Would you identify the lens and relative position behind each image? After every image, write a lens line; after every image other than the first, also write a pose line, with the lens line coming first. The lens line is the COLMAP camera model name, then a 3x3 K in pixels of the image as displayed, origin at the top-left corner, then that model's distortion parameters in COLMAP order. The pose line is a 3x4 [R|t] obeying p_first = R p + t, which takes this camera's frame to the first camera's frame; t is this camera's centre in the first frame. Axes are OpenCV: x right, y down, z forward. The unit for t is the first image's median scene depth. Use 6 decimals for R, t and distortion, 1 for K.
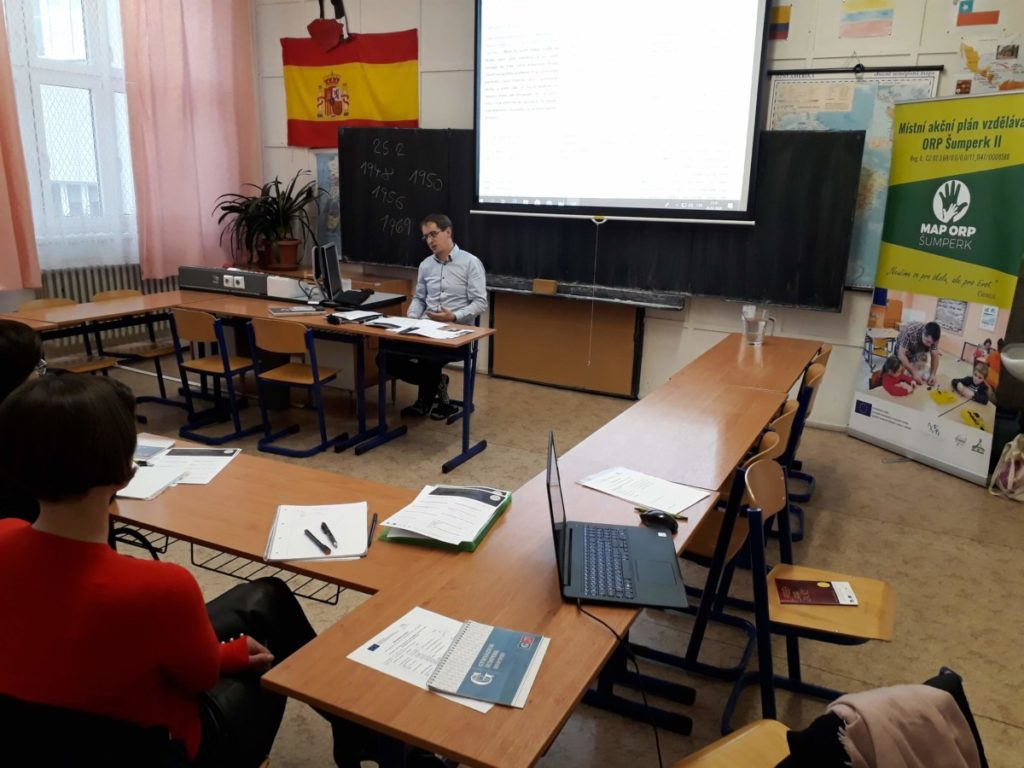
lens RADIAL K [[811.7, 0, 516.0], [0, 811.7, 399.9], [0, 0, 1]] dist [0.025534, -0.038047]
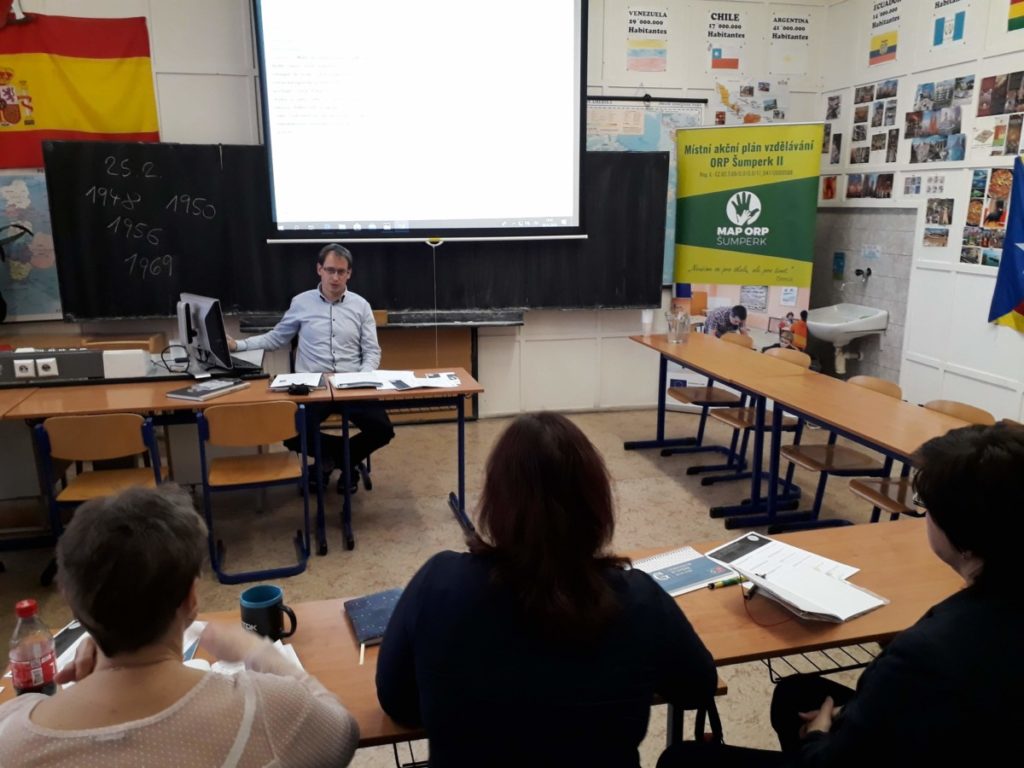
lens RADIAL K [[811.7, 0, 512.0], [0, 811.7, 399.1], [0, 0, 1]] dist [0.025534, -0.038047]
pose [[0.755415, -0.187085, 0.627970, -0.500759], [0.195852, 0.979029, 0.056072, -0.083367], [-0.625292, 0.080632, 0.776215, 0.237181]]
